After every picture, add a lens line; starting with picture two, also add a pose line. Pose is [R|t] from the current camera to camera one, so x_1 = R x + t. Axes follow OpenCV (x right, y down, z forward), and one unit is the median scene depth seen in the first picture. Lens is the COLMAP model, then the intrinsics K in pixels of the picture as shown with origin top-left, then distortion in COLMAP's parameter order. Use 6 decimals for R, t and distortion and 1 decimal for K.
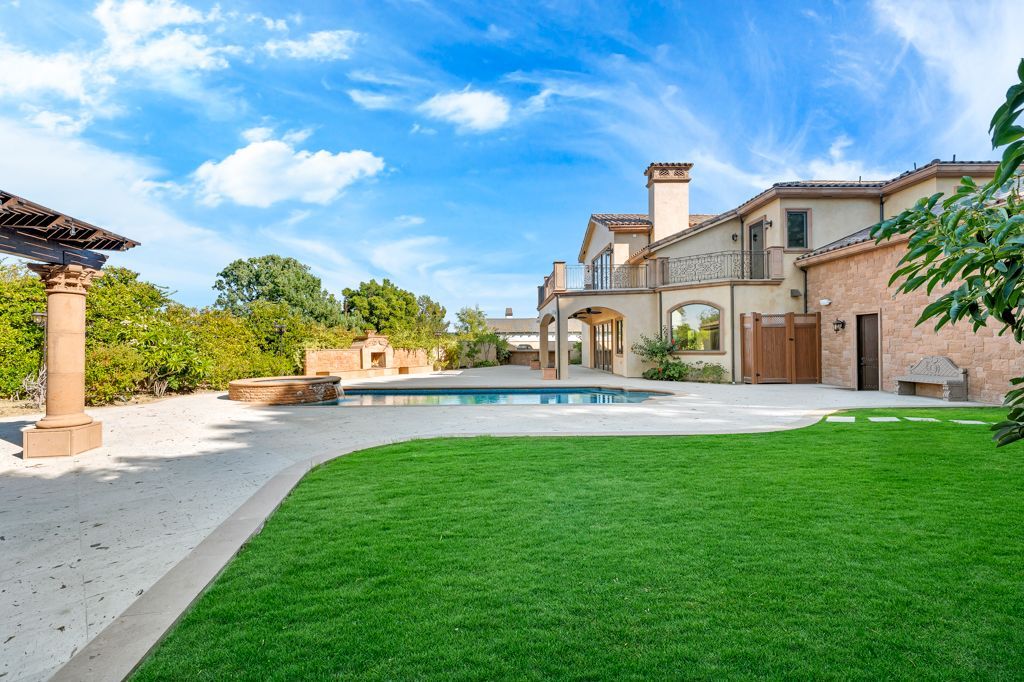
lens RADIAL K [[429.3, 0, 509.8], [0, 429.3, 345.9], [0, 0, 1]] dist [0.002741, -0.000016]
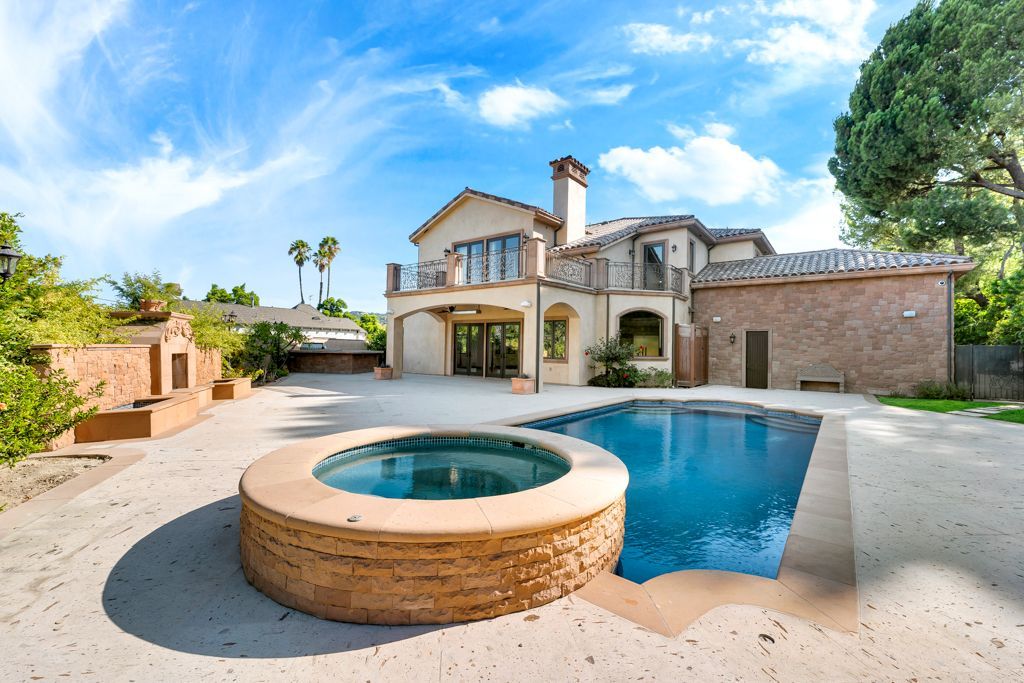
lens RADIAL K [[429.3, 0, 511.3], [0, 429.3, 346.5], [0, 0, 1]] dist [0.002741, -0.000016]
pose [[0.629082, 0.023849, 0.776973, -0.636391], [-0.024552, 0.999640, -0.010805, 0.006814], [-0.776951, -0.012279, 0.629441, 0.683400]]
